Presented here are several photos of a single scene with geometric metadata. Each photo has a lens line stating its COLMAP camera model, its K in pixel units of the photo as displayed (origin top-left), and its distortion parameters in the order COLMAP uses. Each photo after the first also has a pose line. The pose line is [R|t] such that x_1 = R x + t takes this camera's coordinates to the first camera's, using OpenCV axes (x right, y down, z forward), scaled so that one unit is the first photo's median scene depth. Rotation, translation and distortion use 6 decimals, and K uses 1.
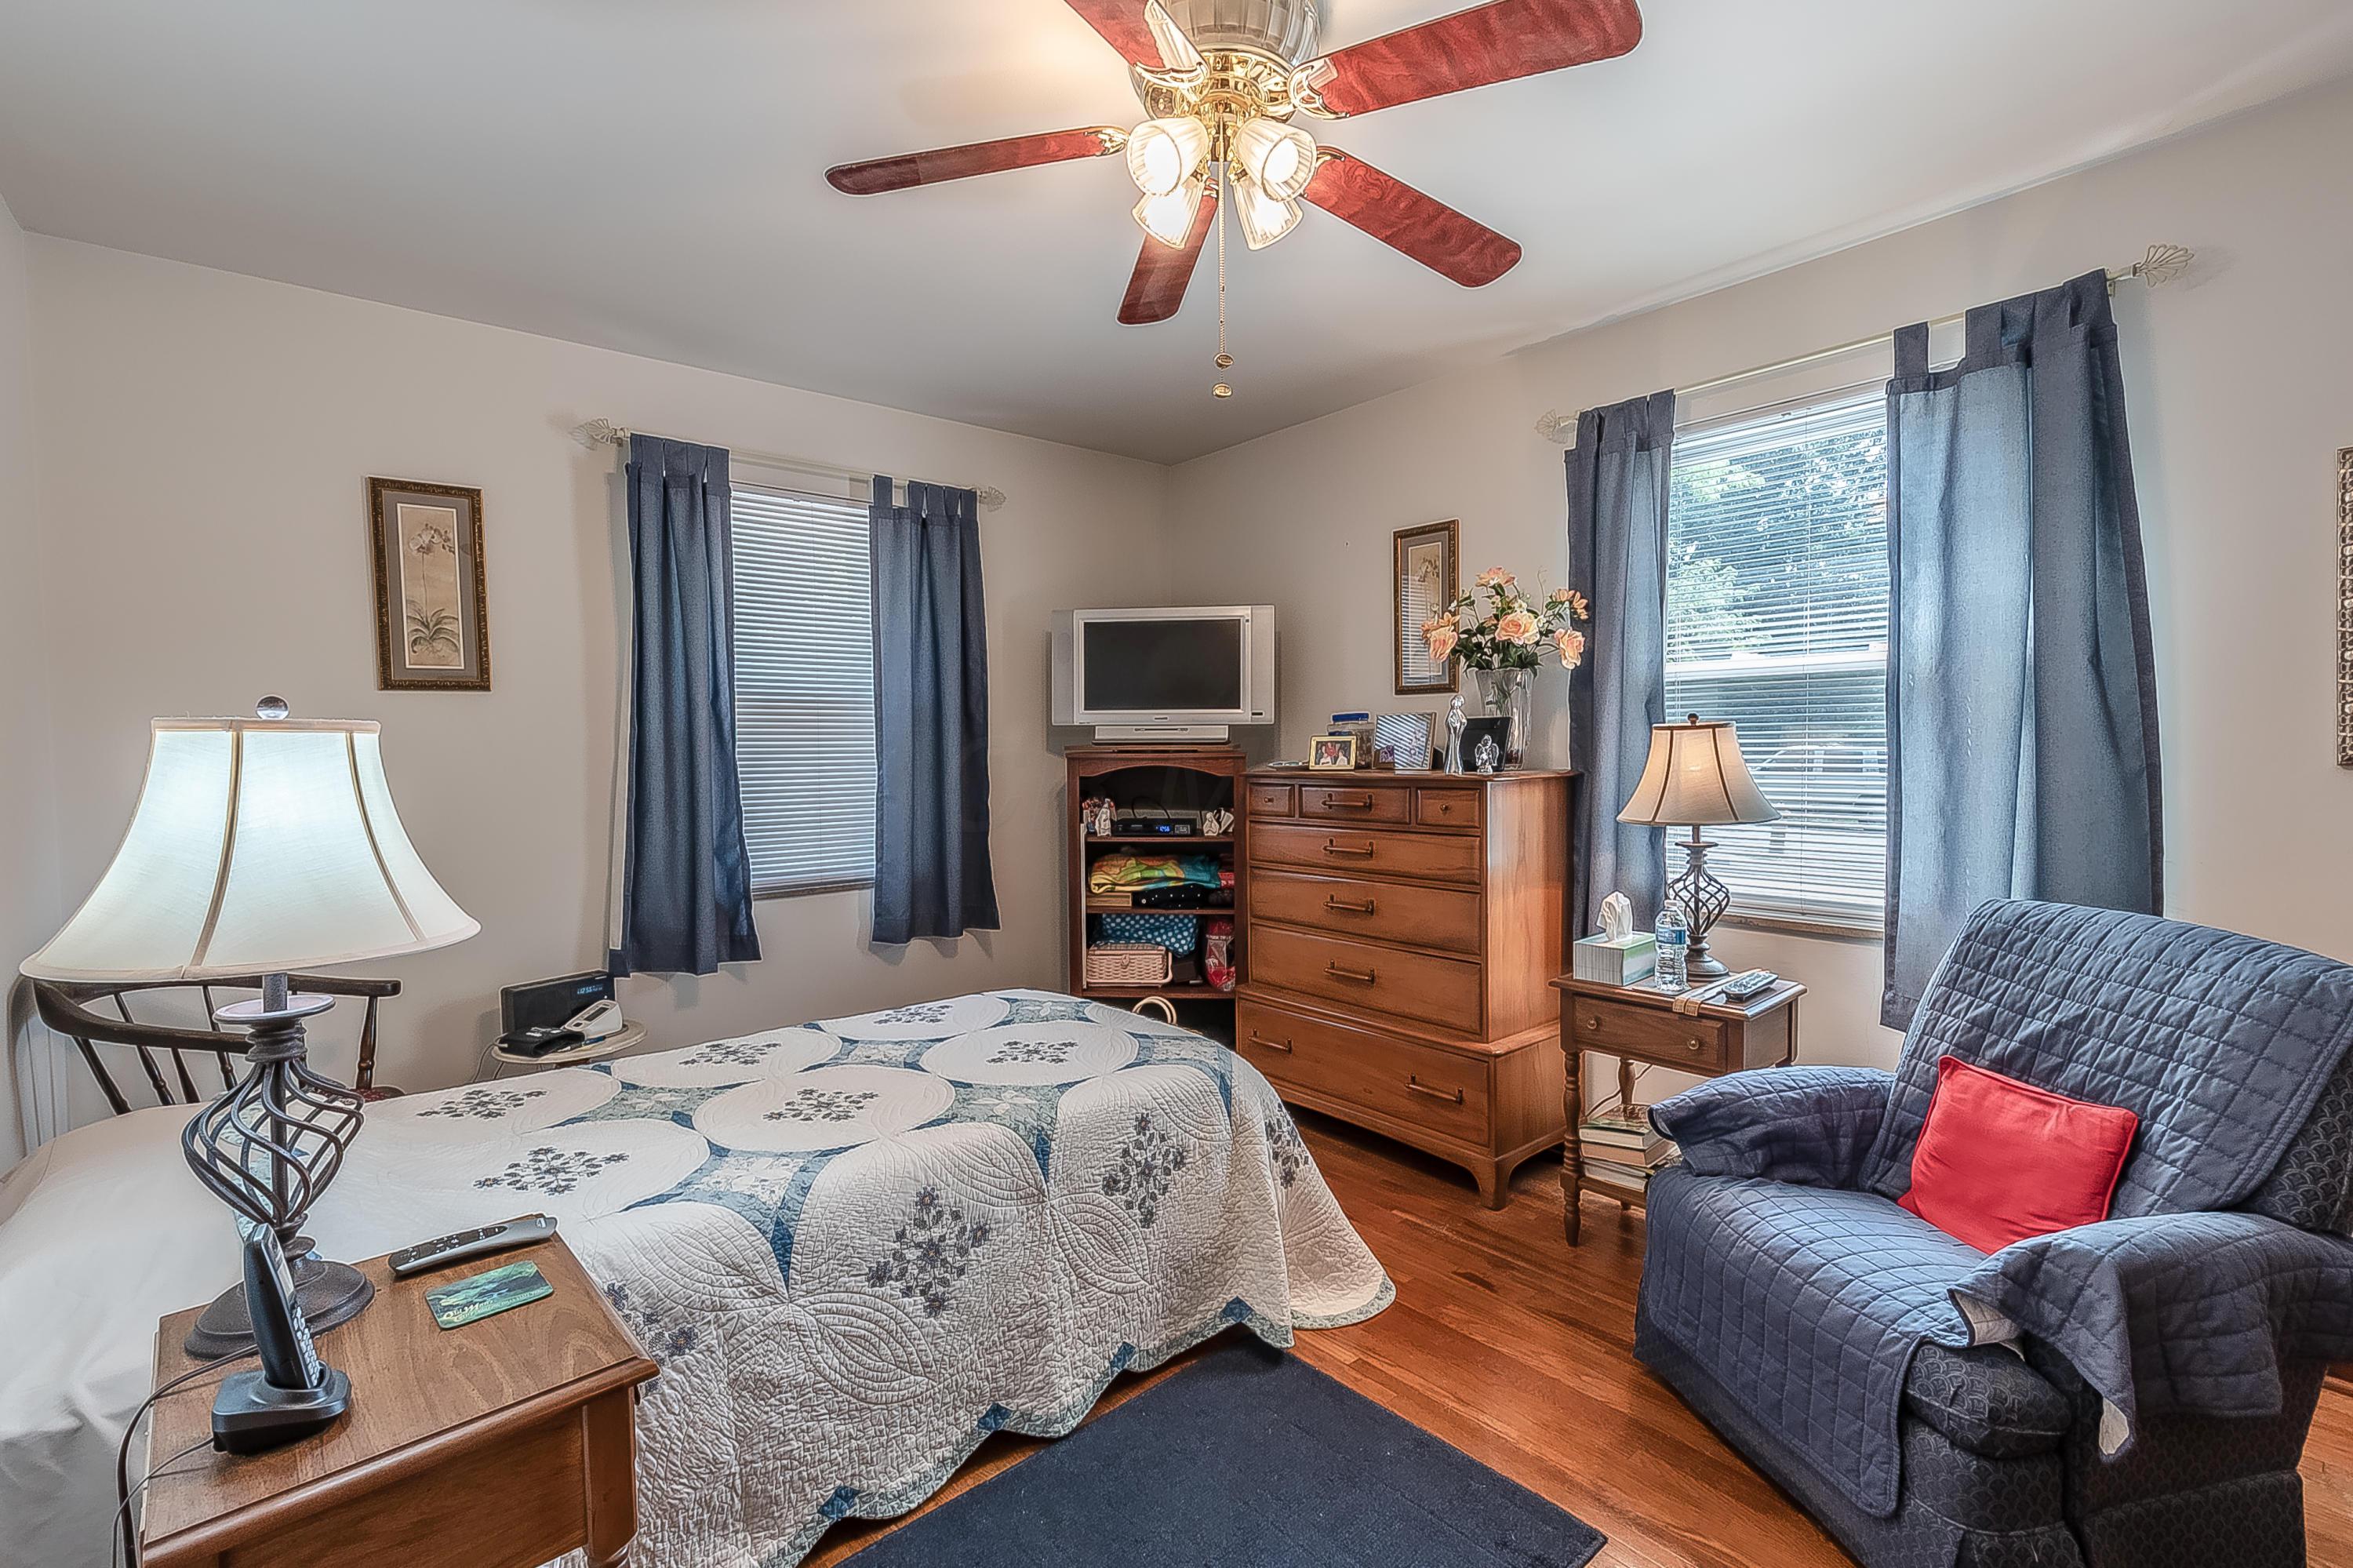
lens RADIAL K [[1034.8, 0, 1164.7], [0, 1034.8, 792.5], [0, 0, 1]] dist [-0.002143, -0.000964]
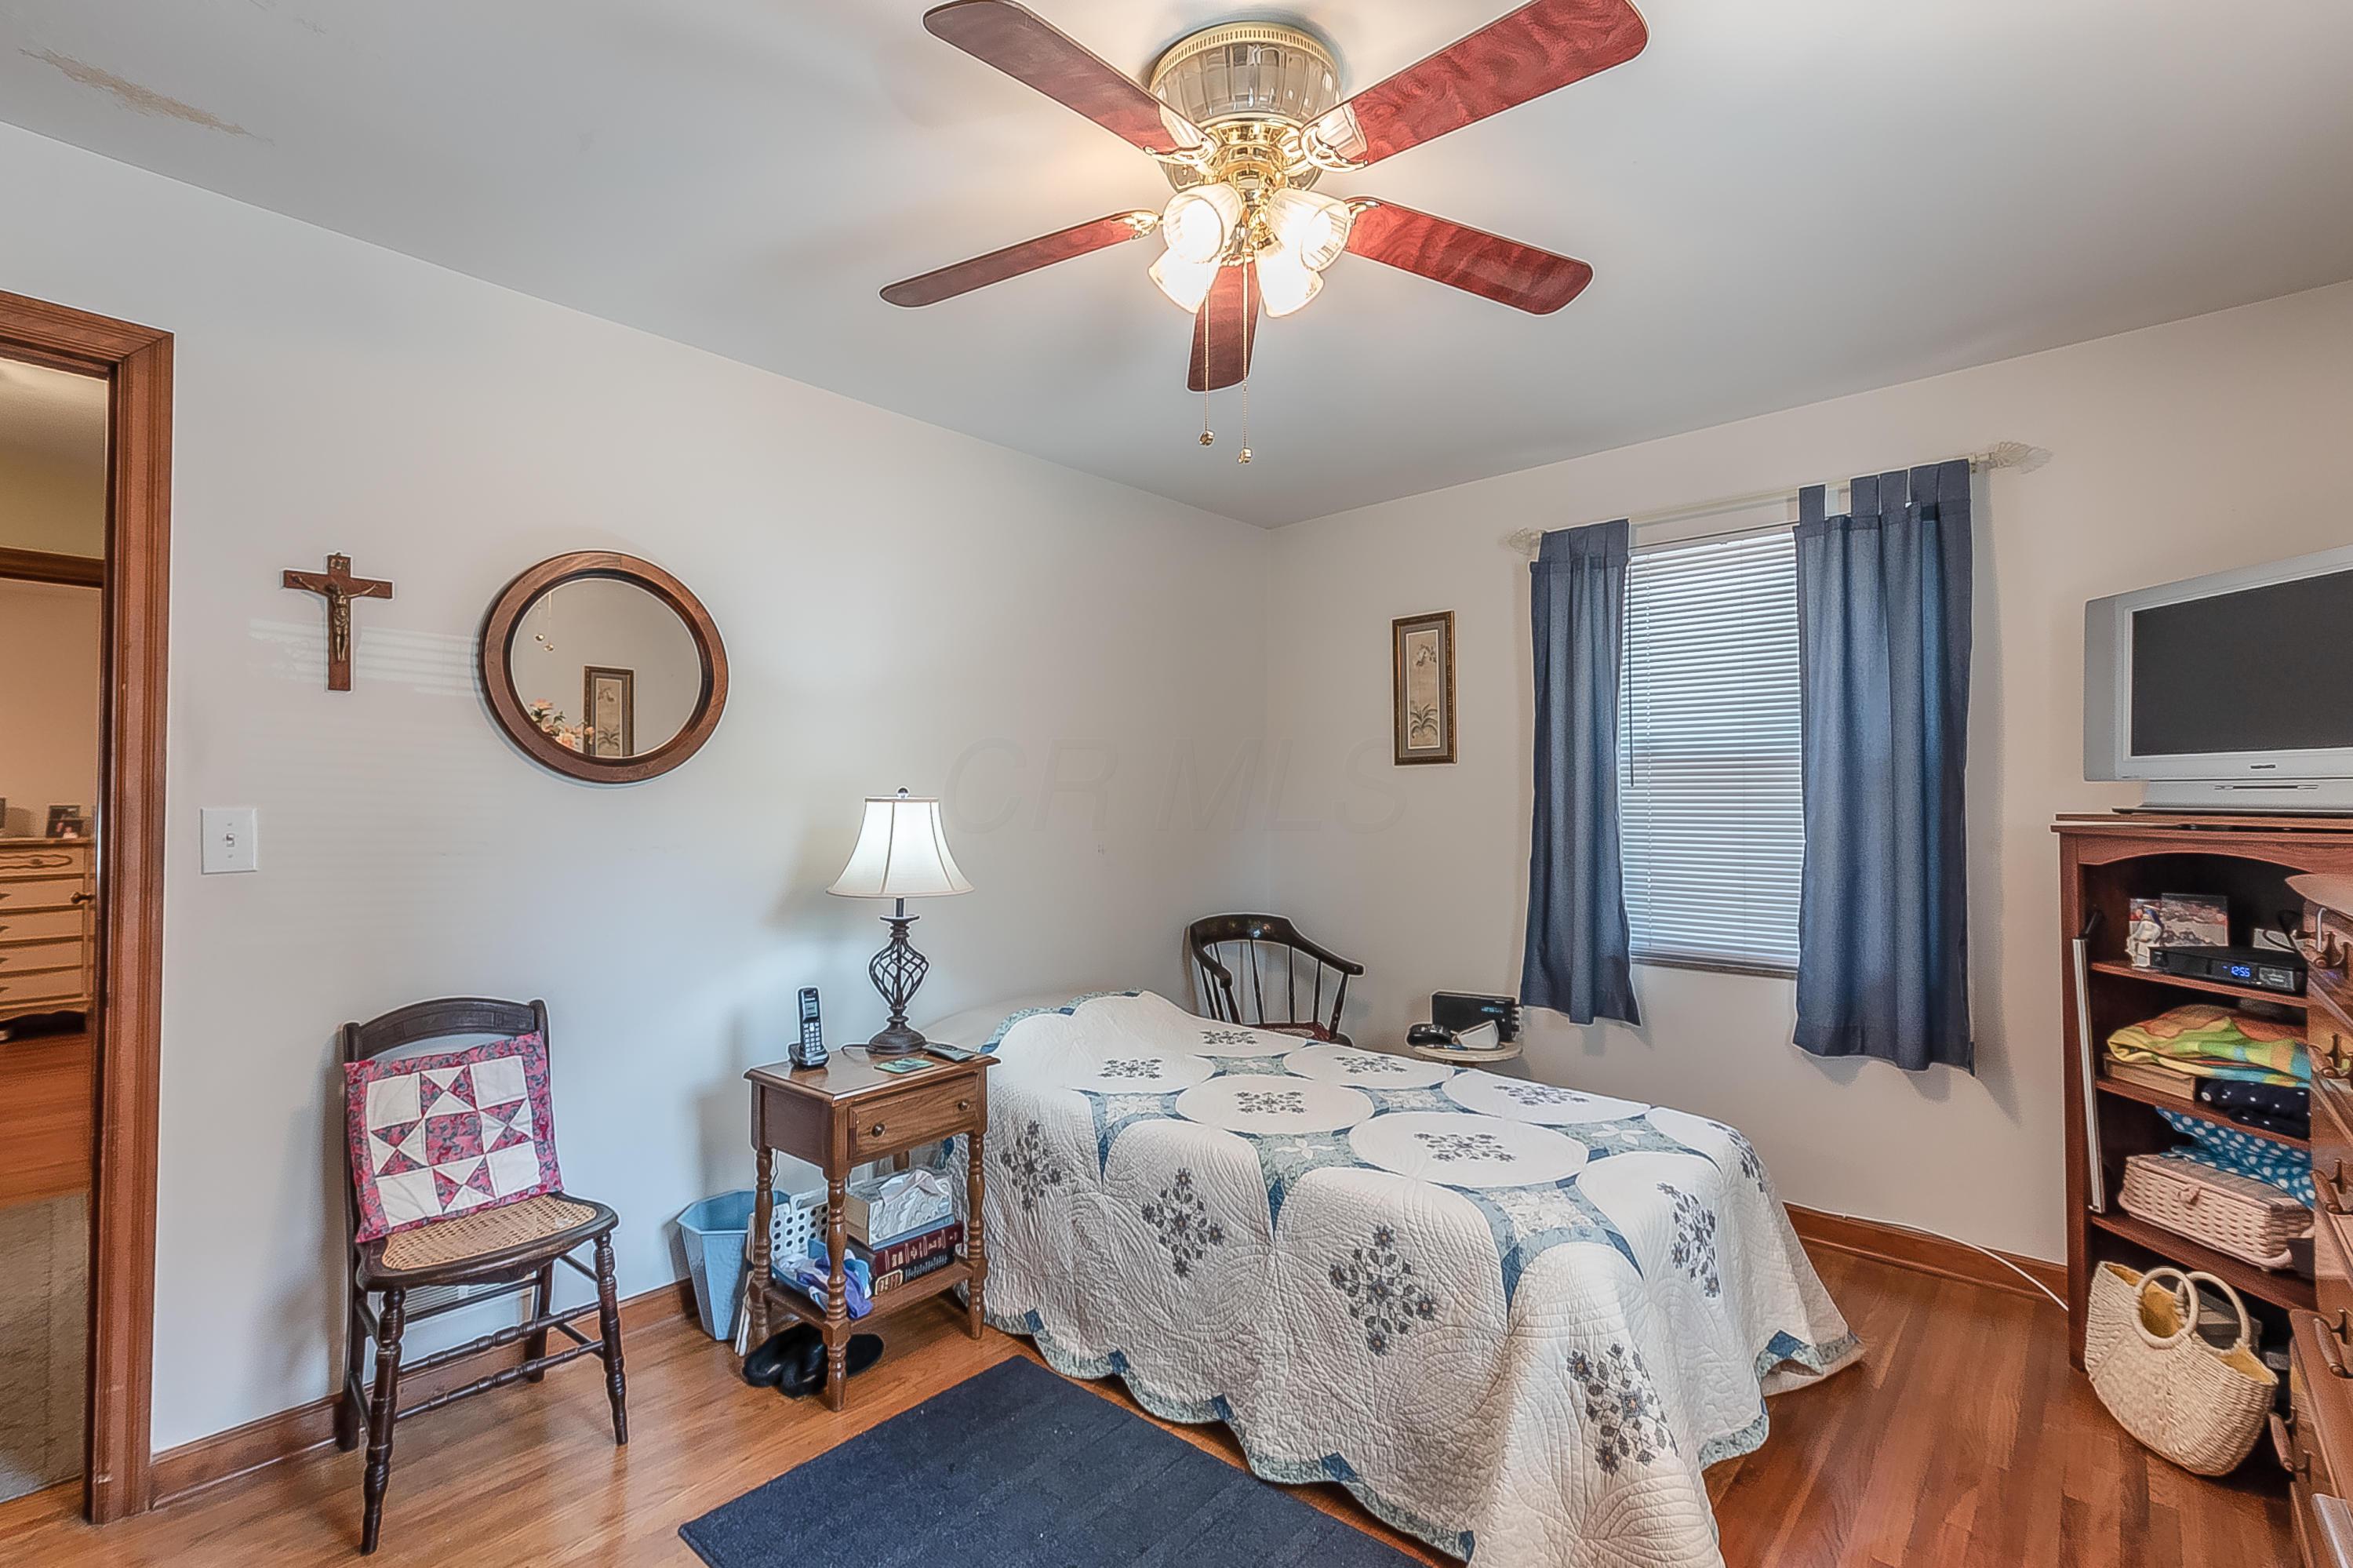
lens RADIAL K [[1034.8, 0, 1165.1], [0, 1034.8, 784.2], [0, 0, 1]] dist [-0.002143, -0.000964]
pose [[0.127716, -0.006123, -0.991792, 0.726600], [-0.048065, 0.998768, -0.012355, -0.045840], [0.990645, 0.049248, 0.127264, 0.578091]]
